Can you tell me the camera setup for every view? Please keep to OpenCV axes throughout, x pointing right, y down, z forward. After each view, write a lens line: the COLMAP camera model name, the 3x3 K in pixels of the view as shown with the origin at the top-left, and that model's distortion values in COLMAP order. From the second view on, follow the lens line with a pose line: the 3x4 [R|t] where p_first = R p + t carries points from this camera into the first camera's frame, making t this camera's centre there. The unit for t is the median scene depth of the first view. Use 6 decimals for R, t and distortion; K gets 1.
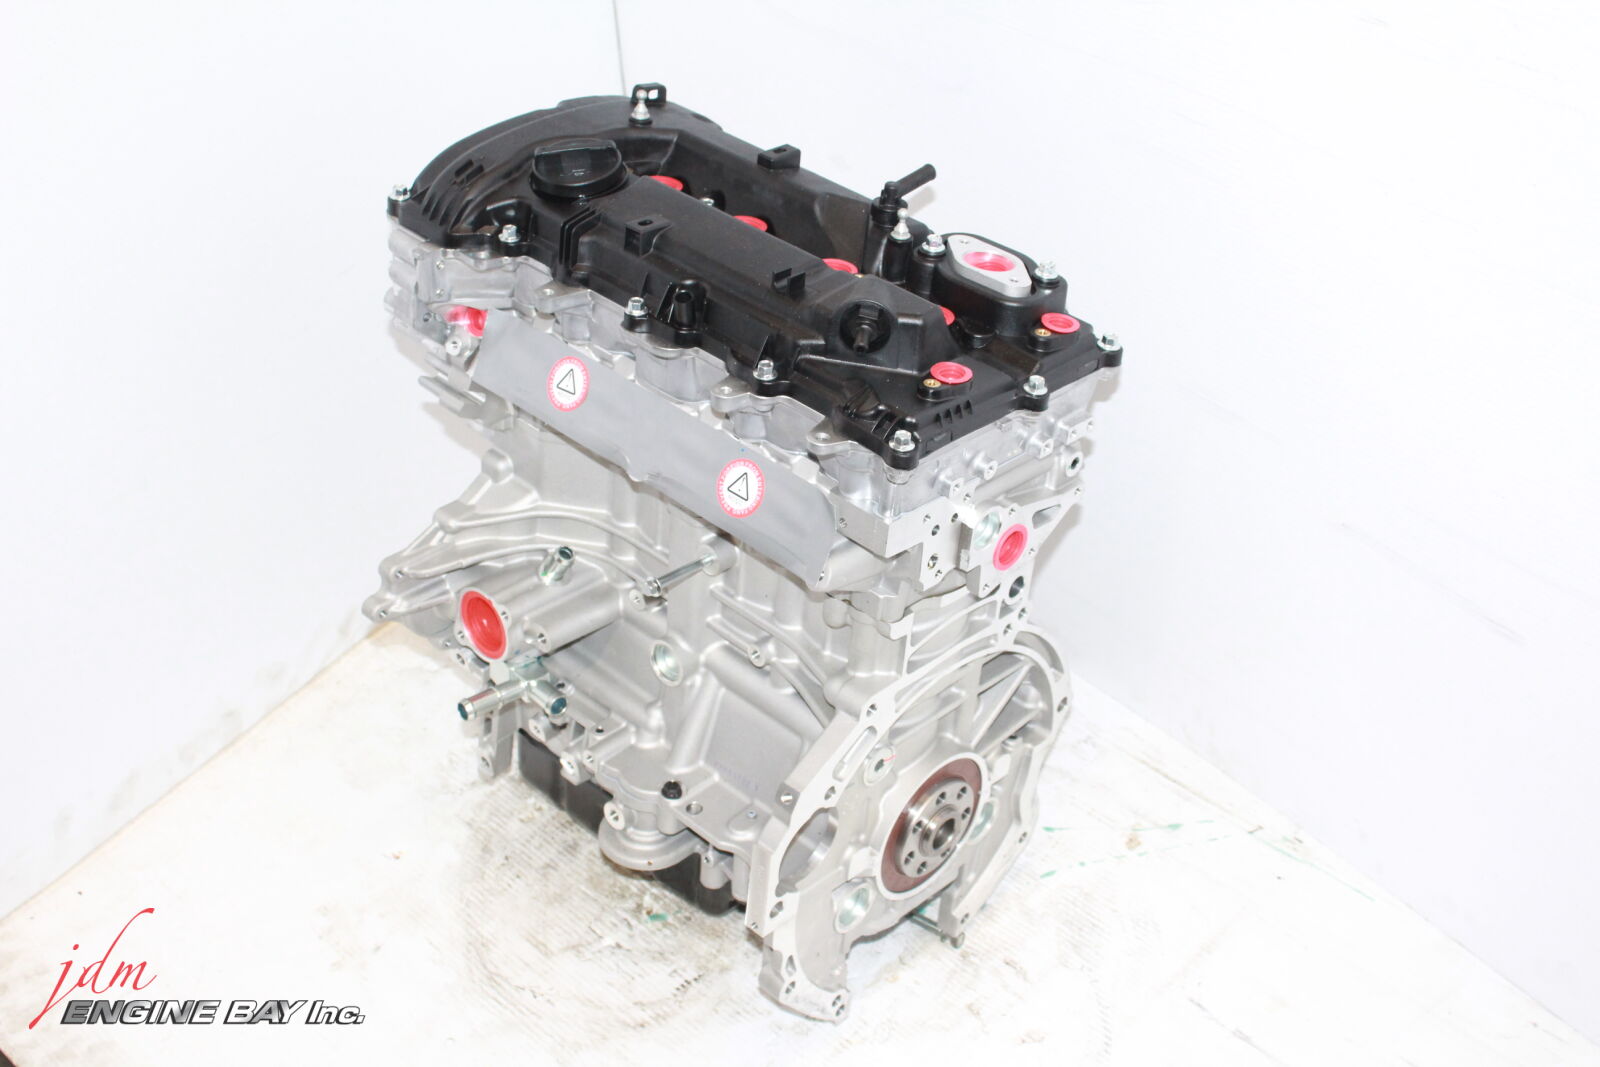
lens RADIAL K [[2087.9, 0, 800.0], [0, 2087.9, 533.5], [0, 0, 1]] dist [-0.138439, -0.017001]
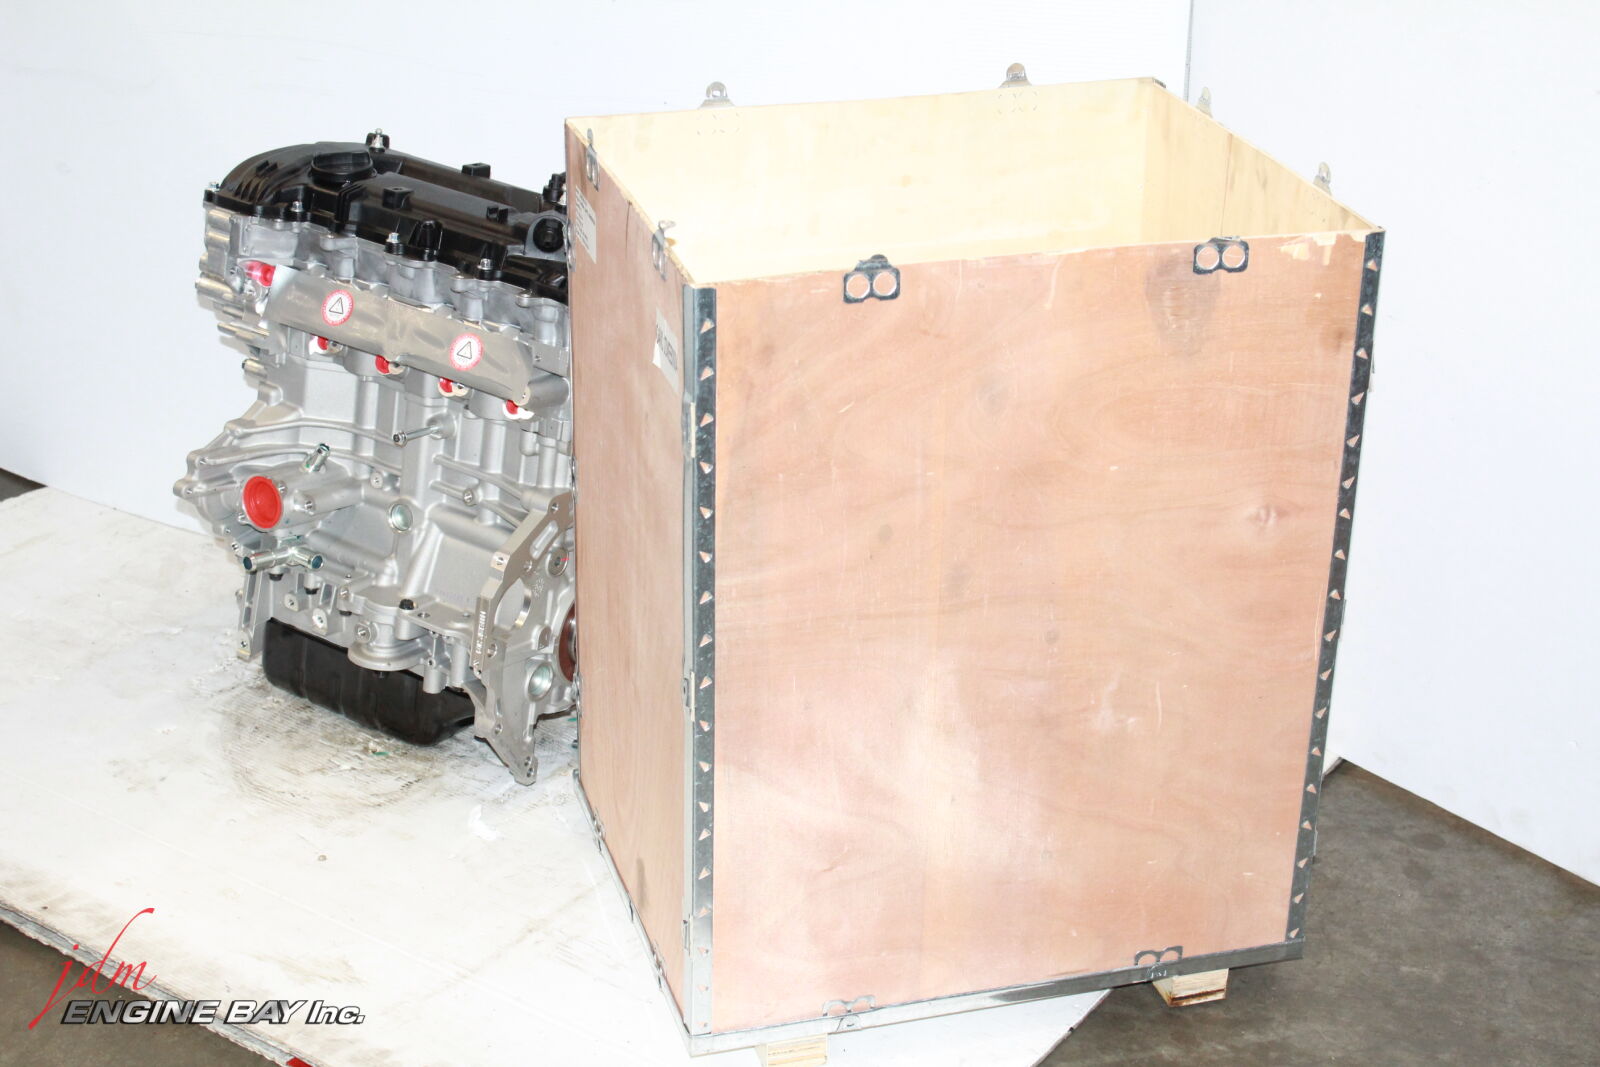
lens RADIAL K [[2844.1, 0, 800.0], [0, 2844.1, 533.5], [0, 0, 1]] dist [-0.041190, -0.023264]
pose [[0.983580, -0.008983, 0.180252, -0.144372], [0.050680, 0.972320, -0.228090, 0.522304], [-0.173213, 0.233480, 0.956809, -0.874016]]
